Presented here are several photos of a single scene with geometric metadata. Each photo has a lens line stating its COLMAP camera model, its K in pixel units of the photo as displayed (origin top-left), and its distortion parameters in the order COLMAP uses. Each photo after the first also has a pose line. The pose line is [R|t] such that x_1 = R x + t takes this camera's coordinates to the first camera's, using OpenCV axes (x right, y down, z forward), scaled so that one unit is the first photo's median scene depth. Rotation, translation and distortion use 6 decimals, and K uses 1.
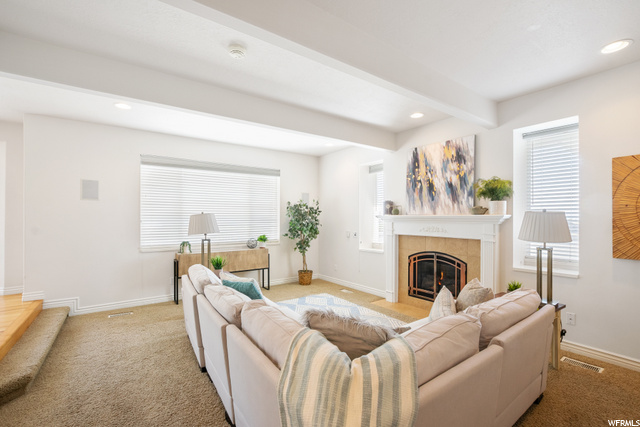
lens RADIAL K [[281.0, 0, 319.7], [0, 281.0, 216.6], [0, 0, 1]] dist [-0.000159, 0.000487]
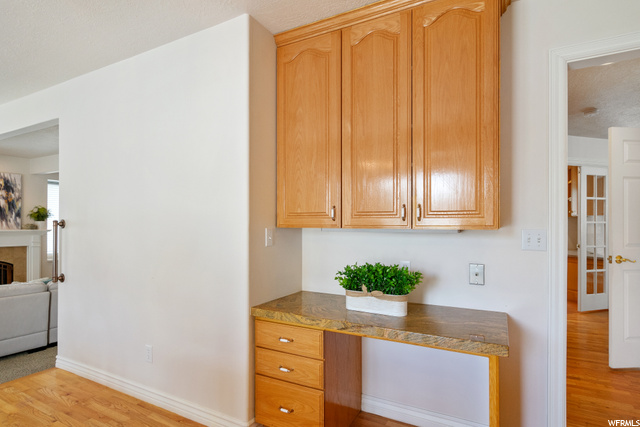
lens RADIAL K [[339.2, 0, 320.0], [0, 339.2, 217.6], [0, 0, 1]] dist [-0.006623, -0.000956]
pose [[-0.446235, 0.011499, 0.894842, -1.654407], [-0.007328, 0.999837, -0.016503, -0.049587], [-0.894886, -0.013922, -0.446078, 0.381385]]
